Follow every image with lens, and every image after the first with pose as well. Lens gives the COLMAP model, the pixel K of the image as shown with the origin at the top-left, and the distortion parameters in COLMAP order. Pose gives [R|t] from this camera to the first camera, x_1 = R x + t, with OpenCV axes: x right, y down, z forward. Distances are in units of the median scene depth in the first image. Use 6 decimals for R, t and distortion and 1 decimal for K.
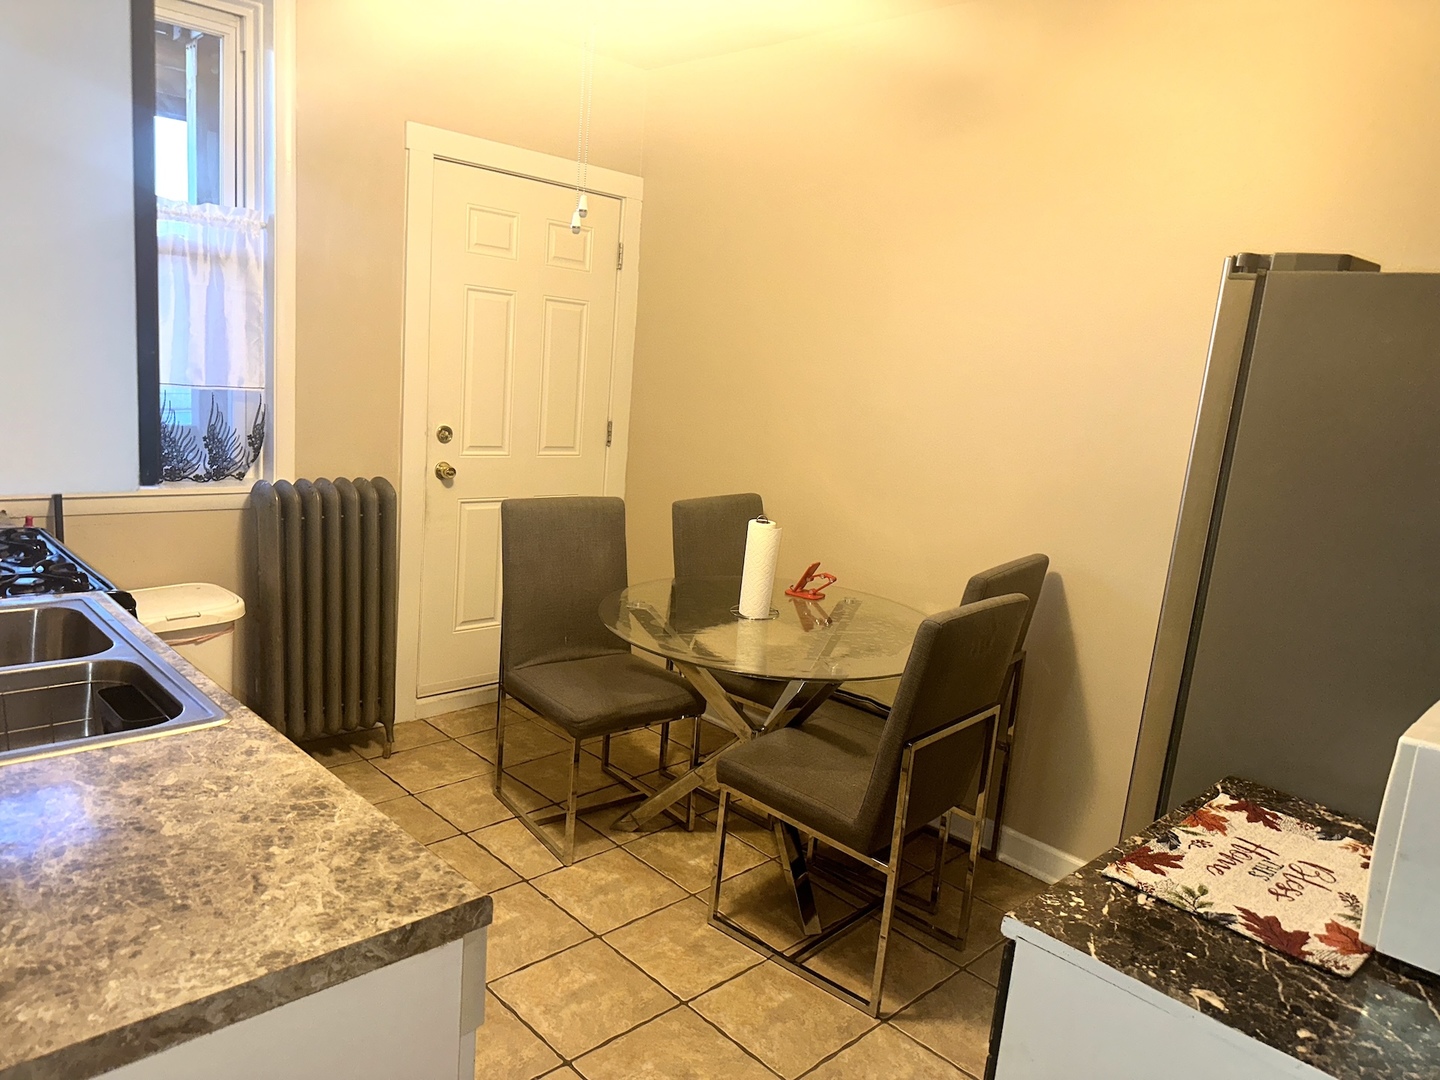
lens RADIAL K [[1018.7, 0, 707.9], [0, 1018.7, 545.9], [0, 0, 1]] dist [0.072737, -0.085127]
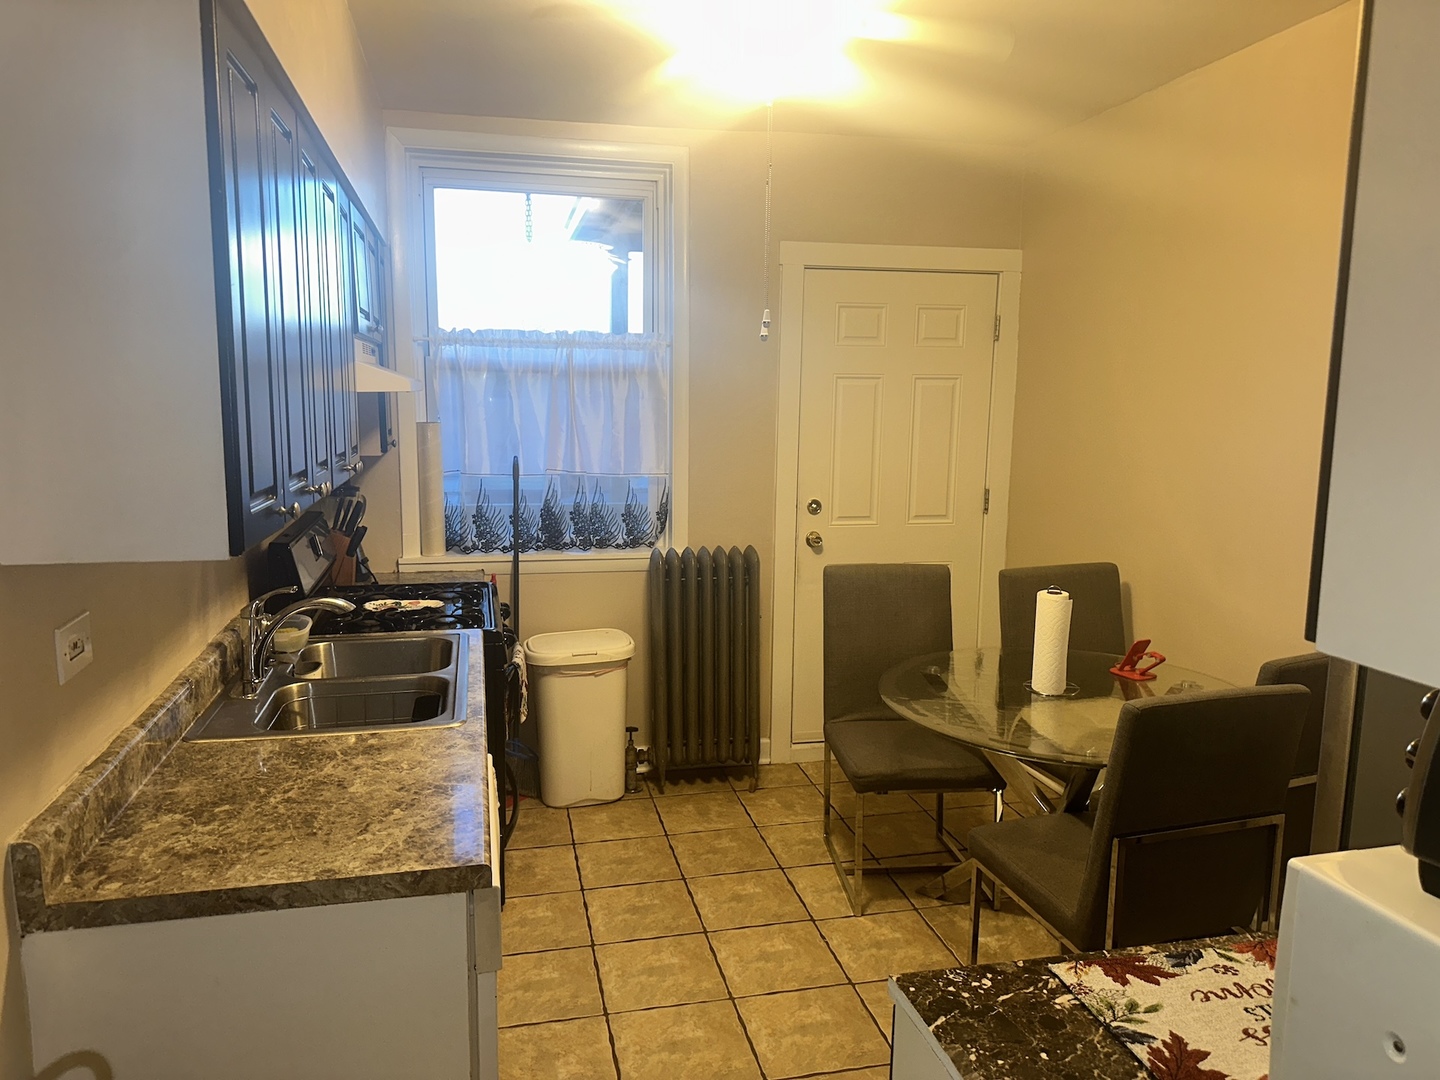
lens RADIAL K [[1018.7, 0, 696.6], [0, 1018.7, 532.0], [0, 0, 1]] dist [0.072737, -0.085127]
pose [[0.846807, -0.004758, -0.531879, 0.268689], [-0.035399, 0.997239, -0.065281, -0.005227], [0.530721, 0.074108, 0.844300, -0.005819]]
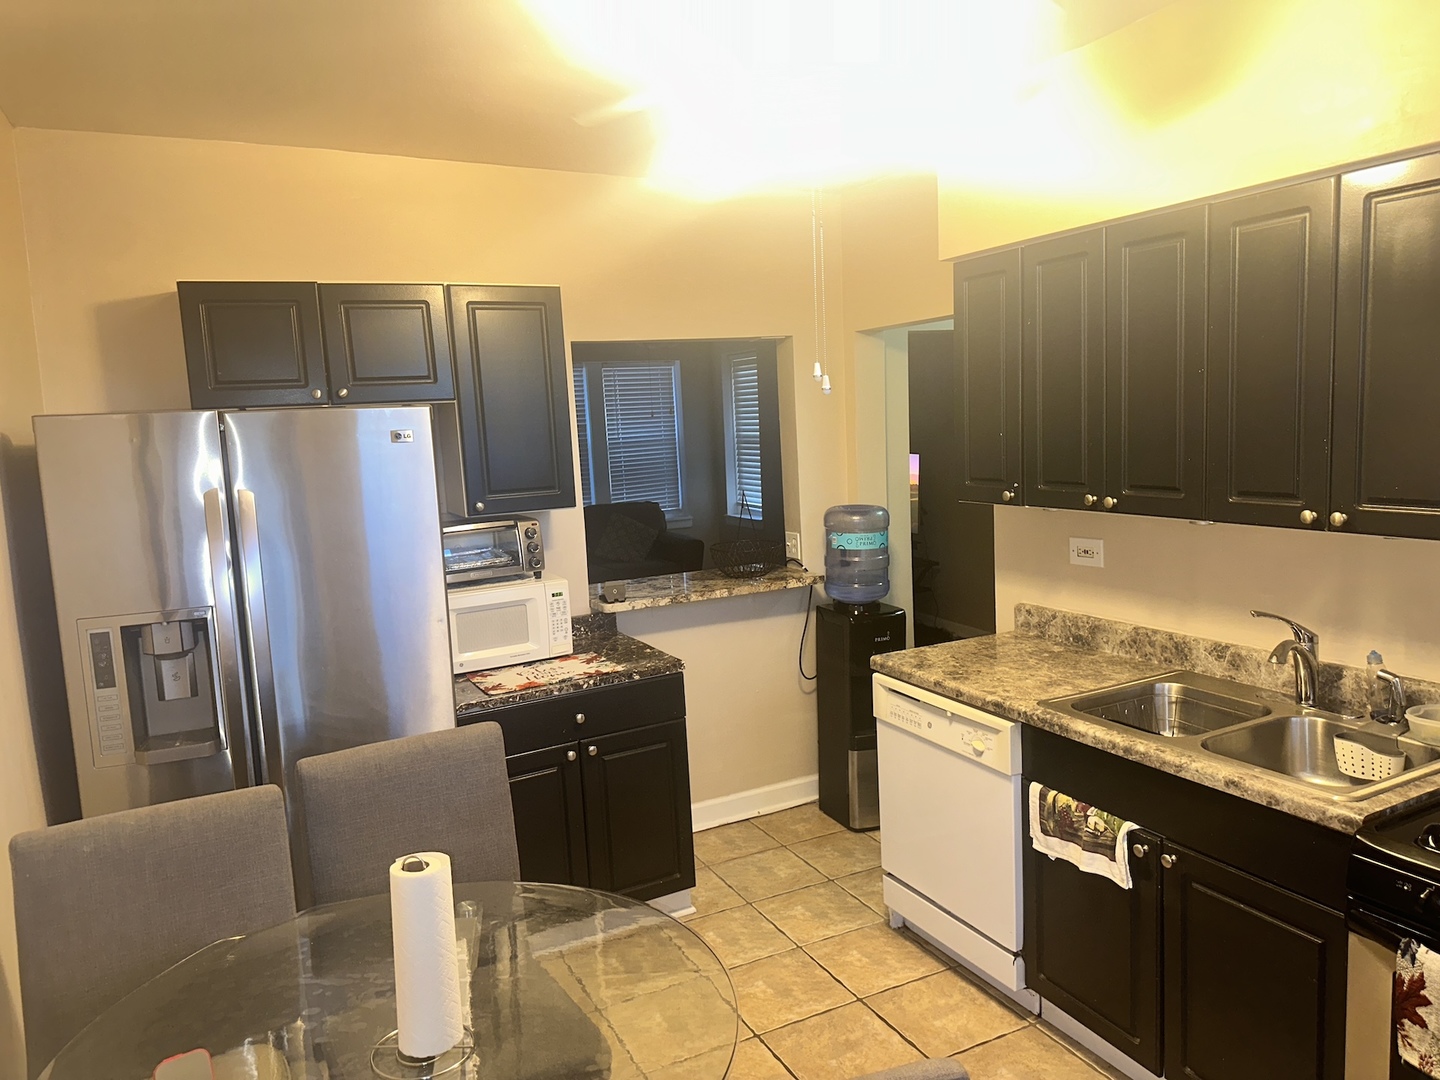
lens RADIAL K [[1018.7, 0, 715.3], [0, 1018.7, 532.1], [0, 0, 1]] dist [0.072737, -0.085127]
pose [[-0.957028, -0.068325, 0.281830, -0.206436], [0.025469, 0.948289, 0.316384, -0.319418], [-0.288874, 0.309966, -0.905800, 1.290791]]
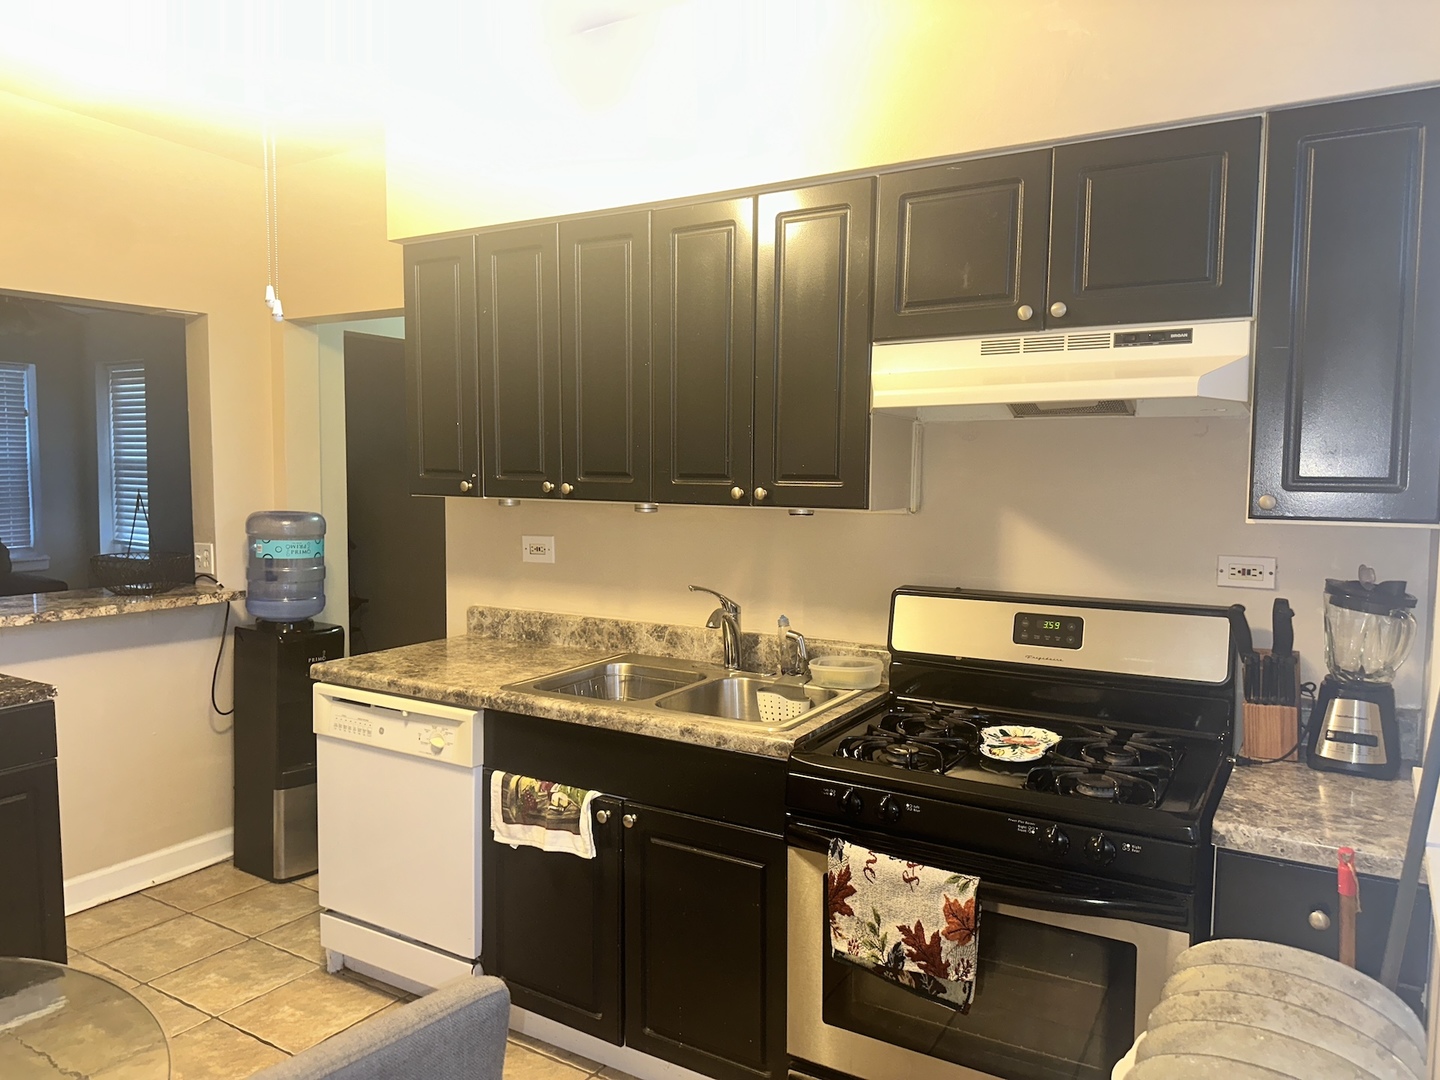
lens RADIAL K [[1018.7, 0, 720.6], [0, 1018.7, 536.1], [0, 0, 1]] dist [0.072737, -0.085127]
pose [[-0.960931, -0.067981, -0.268309, -0.177017], [-0.130933, 0.965696, 0.224250, -0.247522], [0.243861, 0.250620, -0.936868, 1.275634]]
